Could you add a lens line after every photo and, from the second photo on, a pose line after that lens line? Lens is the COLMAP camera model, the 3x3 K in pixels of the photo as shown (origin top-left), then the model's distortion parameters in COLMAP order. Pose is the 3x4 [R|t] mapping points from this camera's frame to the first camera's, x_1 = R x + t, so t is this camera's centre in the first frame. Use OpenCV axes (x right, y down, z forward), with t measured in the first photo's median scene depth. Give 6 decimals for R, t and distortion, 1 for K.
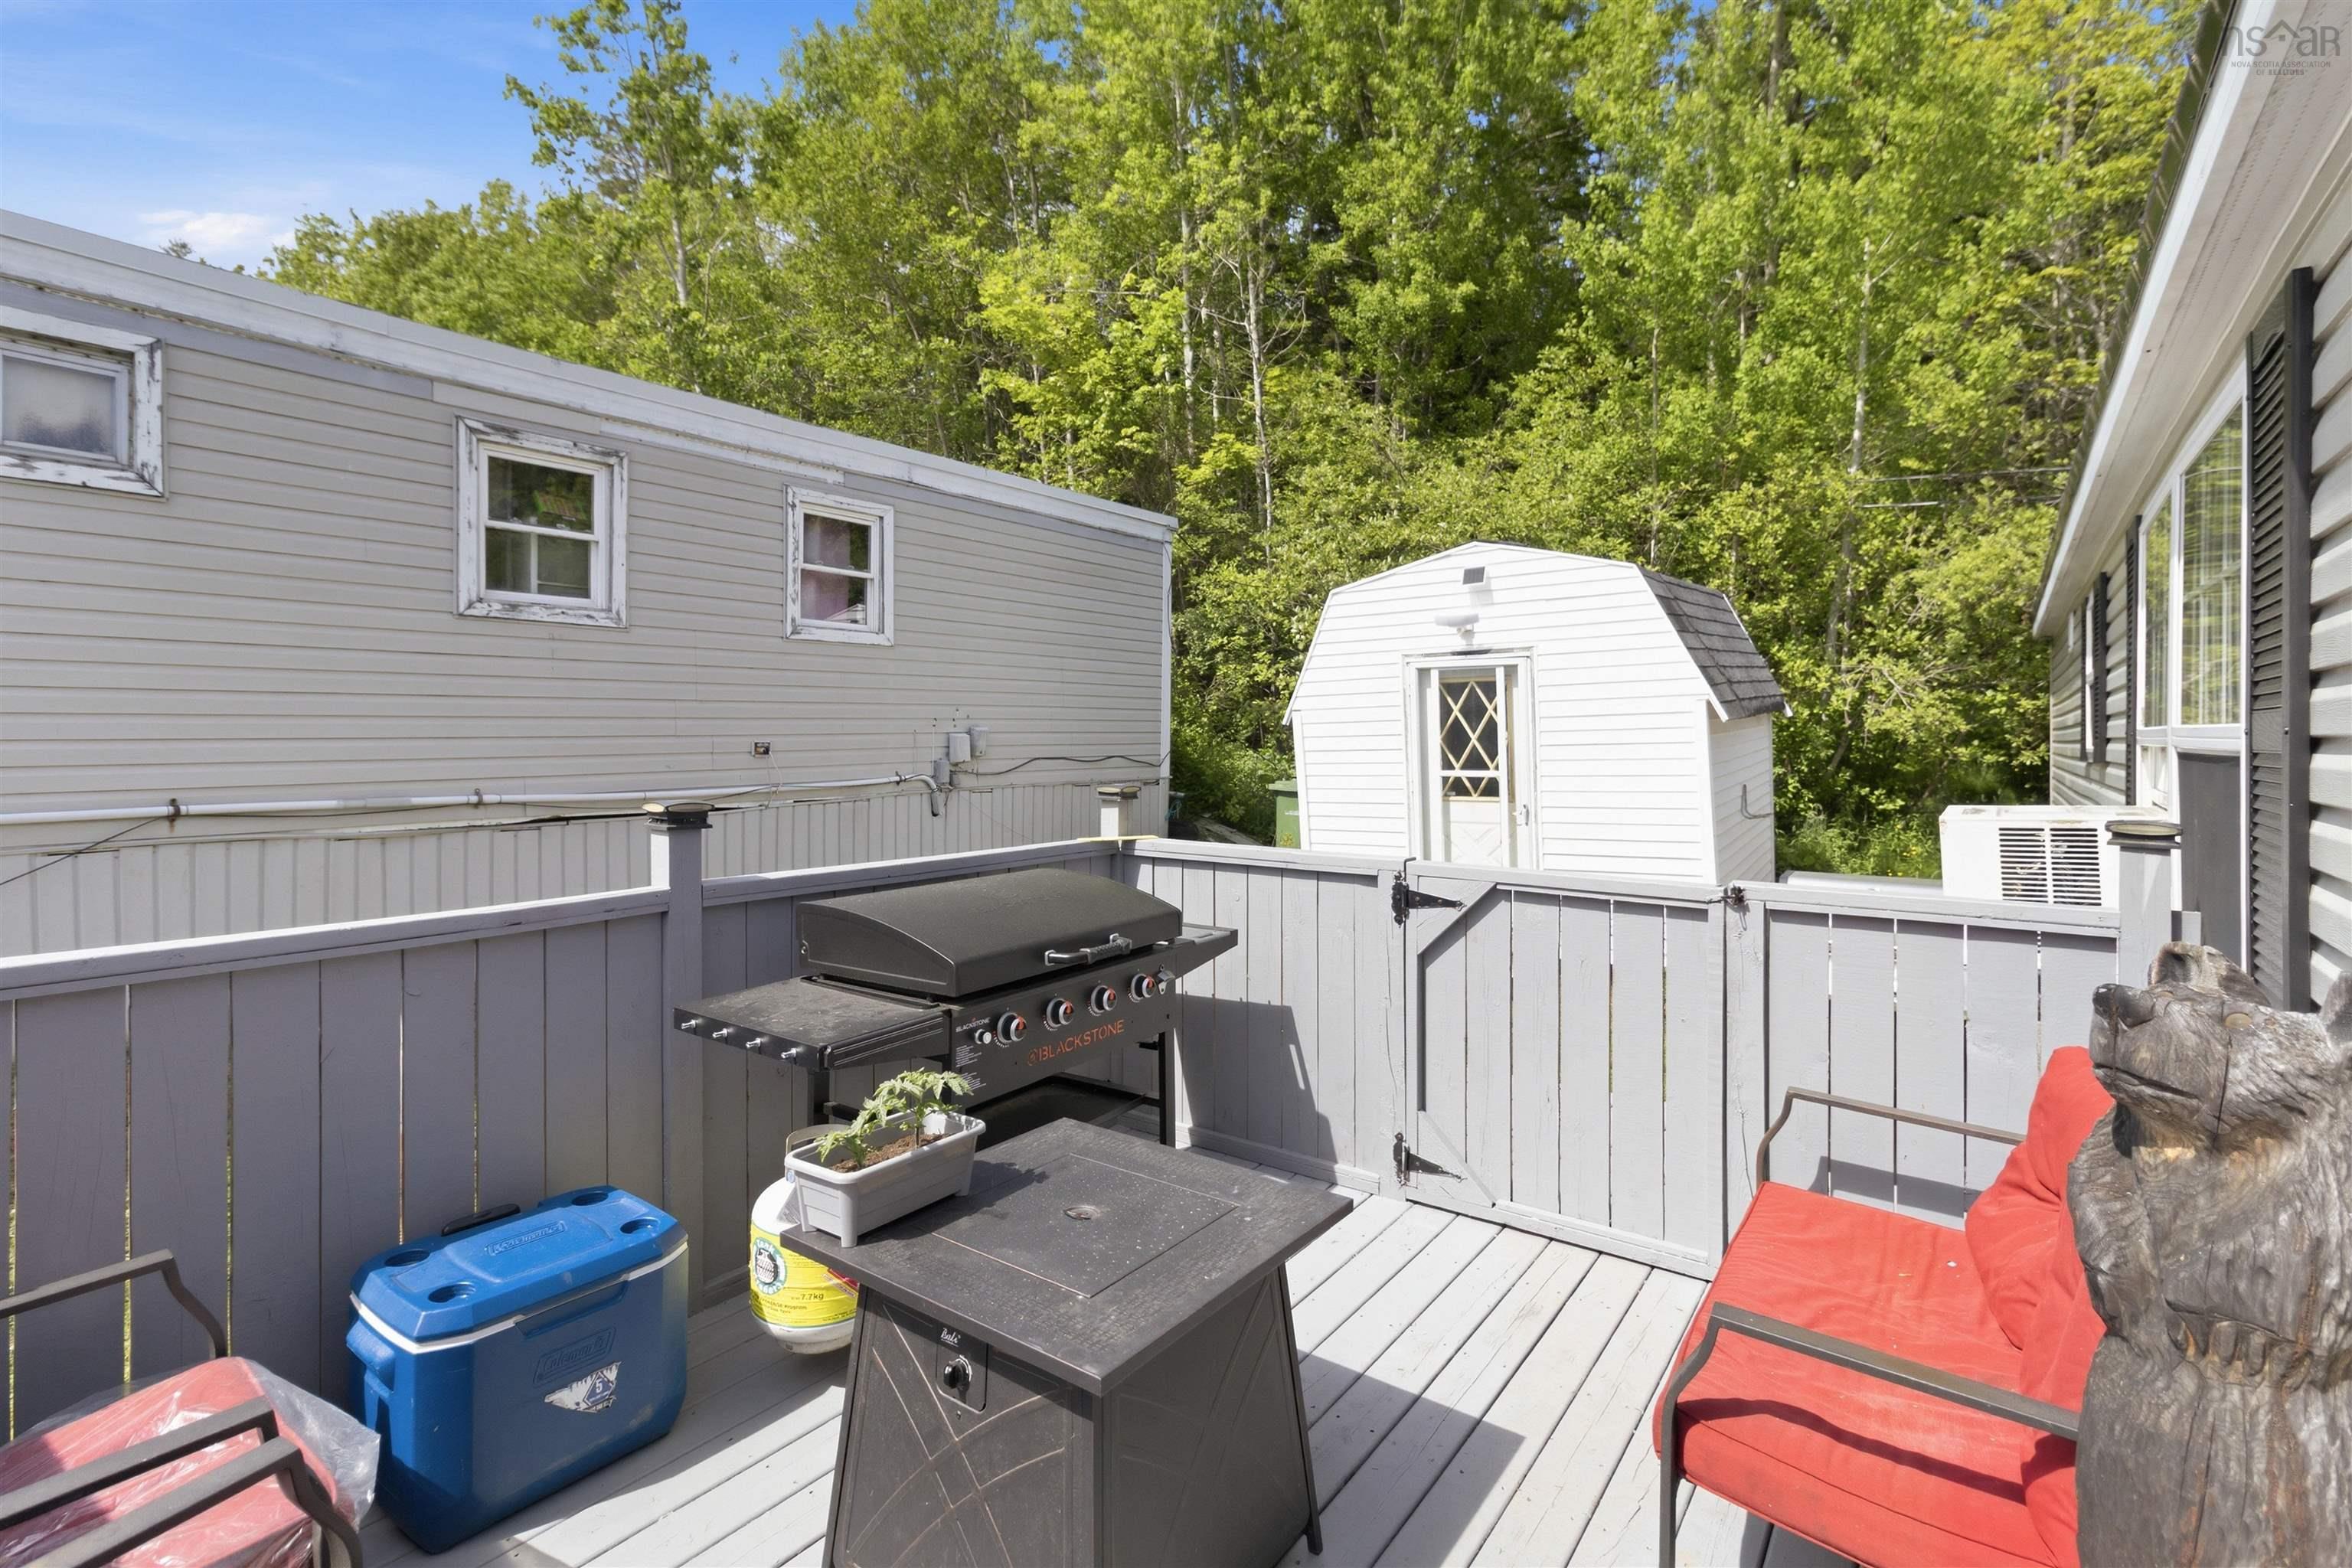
lens RADIAL K [[1111.0, 0, 1180.4], [0, 1111.0, 764.8], [0, 0, 1]] dist [-0.003287, 0.000032]
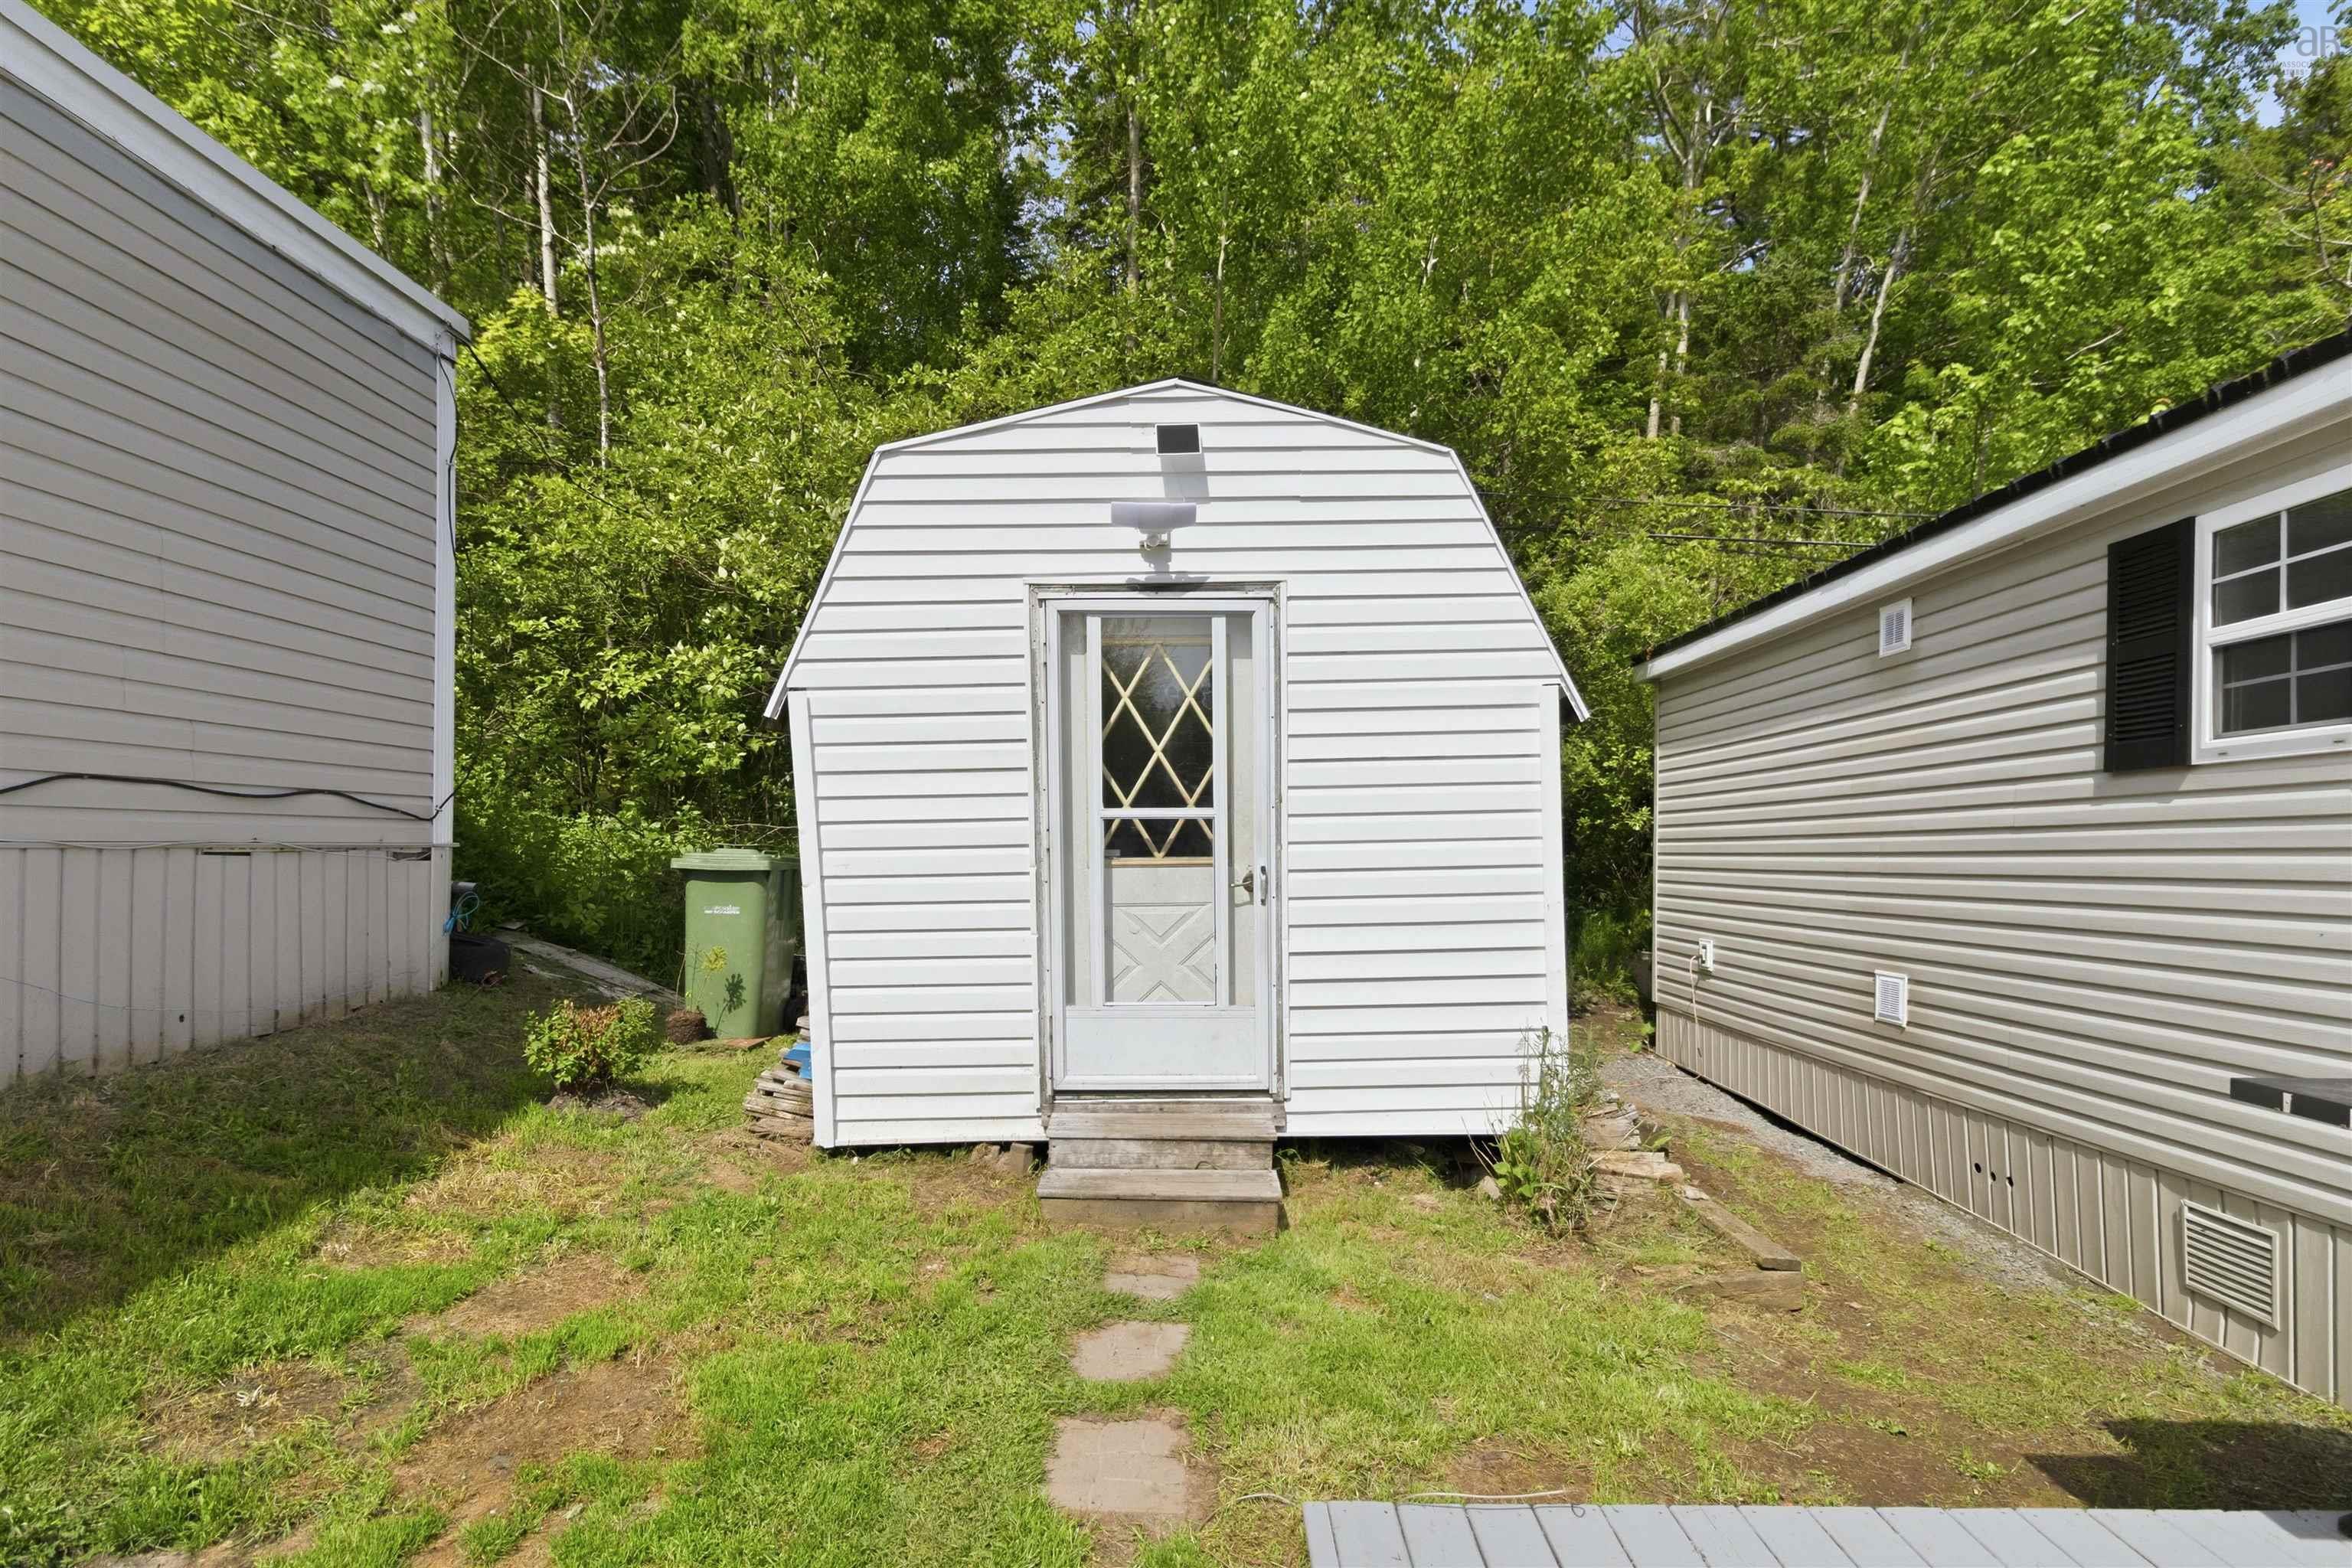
lens RADIAL K [[1111.0, 0, 1173.9], [0, 1111.0, 858.4], [0, 0, 1]] dist [-0.003287, 0.000032]
pose [[0.815215, -0.007500, 0.579110, -0.044762], [0.016144, 0.999822, -0.009777, 0.034783], [-0.578934, 0.017320, 0.815190, 0.551384]]
